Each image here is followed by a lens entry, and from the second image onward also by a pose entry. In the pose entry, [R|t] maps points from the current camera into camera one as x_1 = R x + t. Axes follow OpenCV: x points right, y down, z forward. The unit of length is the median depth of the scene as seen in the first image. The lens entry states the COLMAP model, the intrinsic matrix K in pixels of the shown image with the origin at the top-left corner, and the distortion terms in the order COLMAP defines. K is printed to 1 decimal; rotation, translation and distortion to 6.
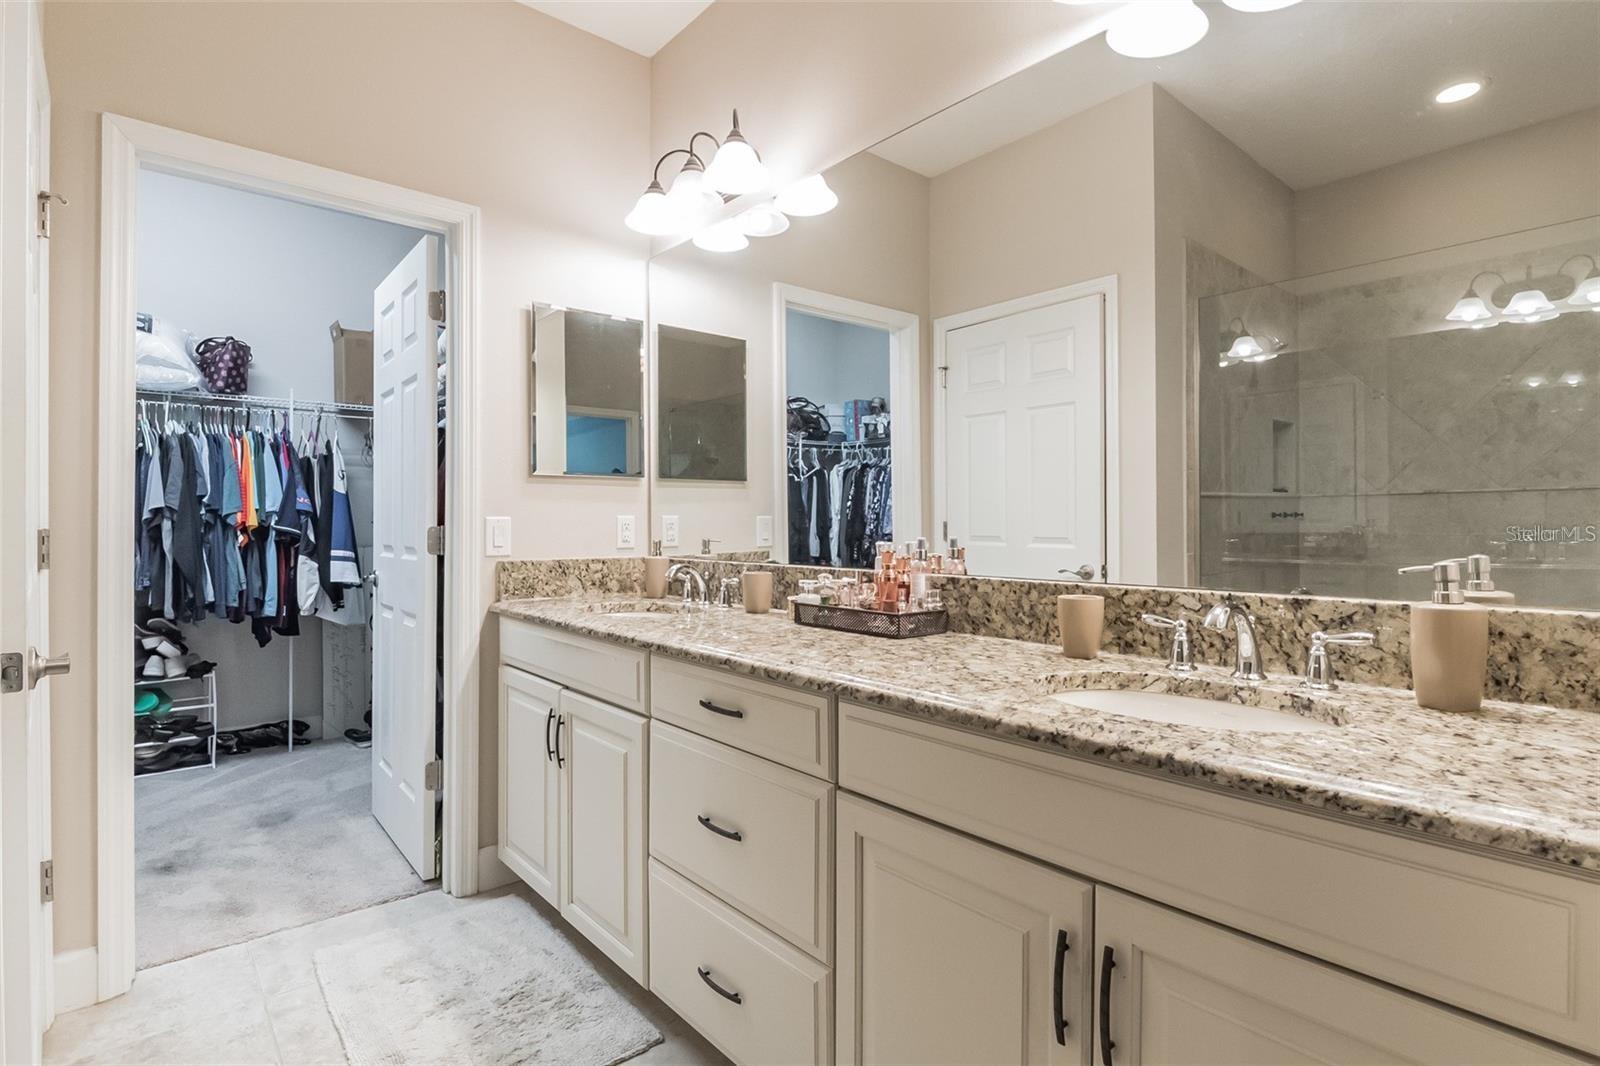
lens RADIAL K [[800.3, 0, 807.7], [0, 800.3, 522.8], [0, 0, 1]] dist [0.001418, -0.000201]
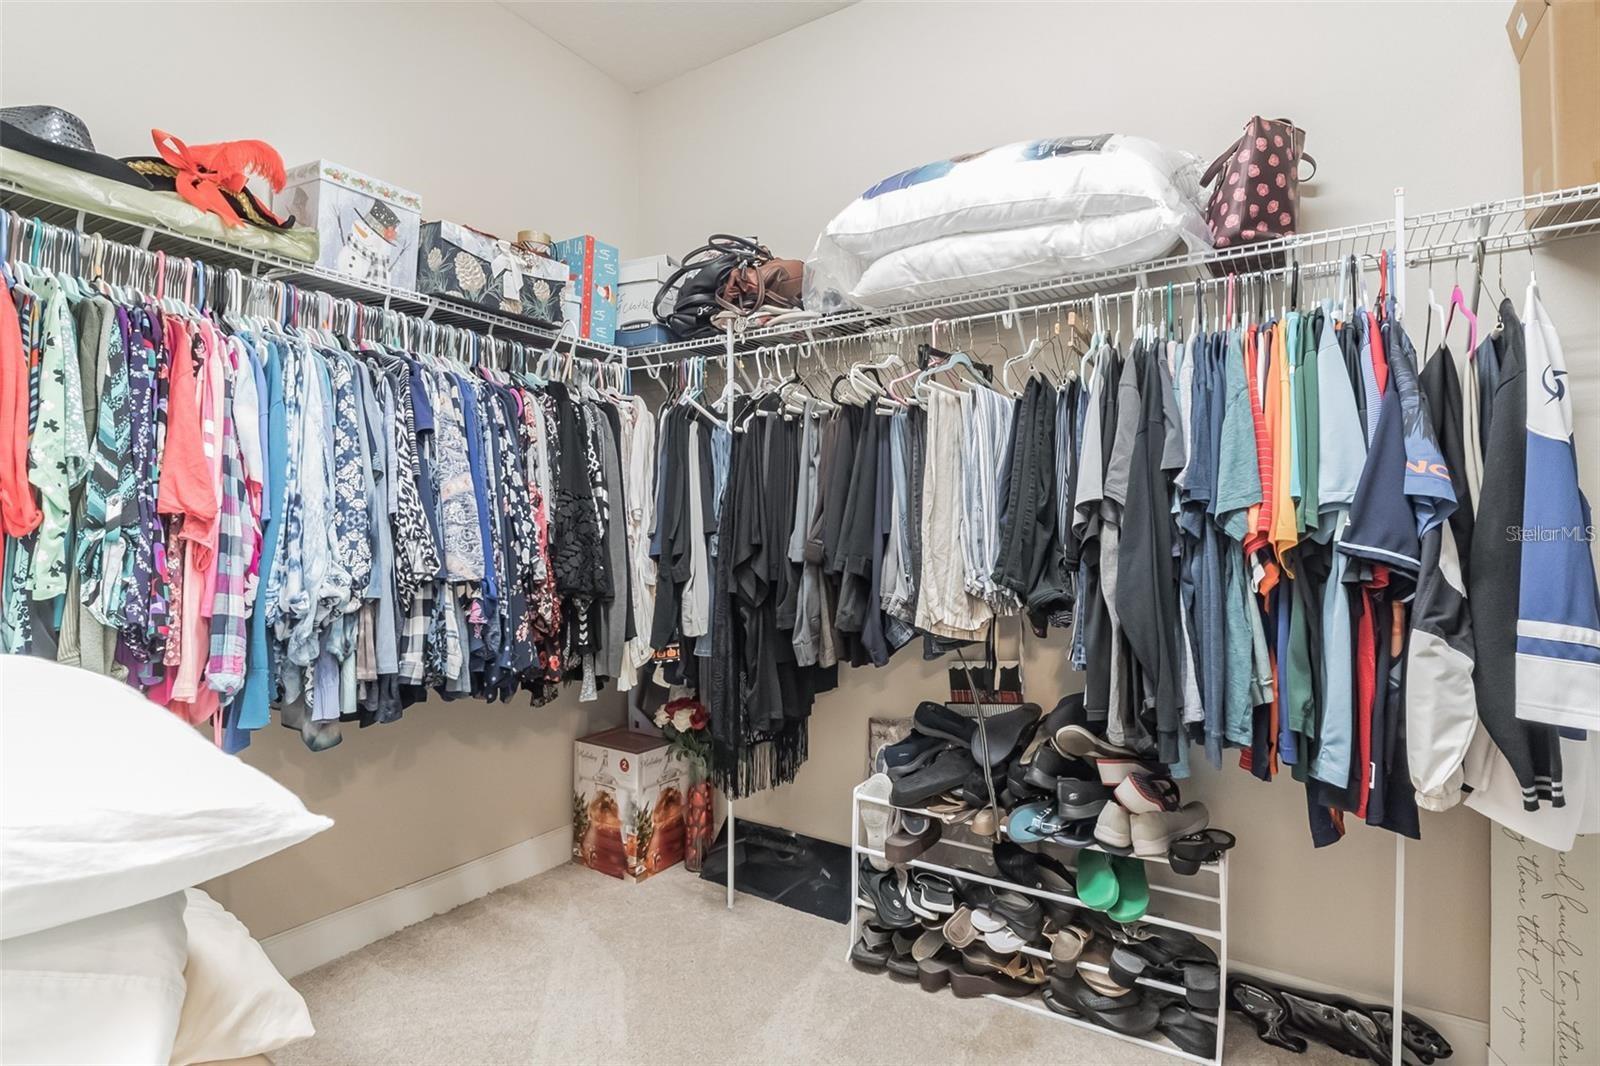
lens RADIAL K [[768.3, 0, 825.4], [0, 768.3, 529.7], [0, 0, 1]] dist [-0.022595, -0.001137]
pose [[0.285910, -0.003446, -0.958250, -0.395857], [0.001572, 0.999994, -0.003127, -0.001195], [0.958255, -0.000612, 0.285913, 0.665498]]
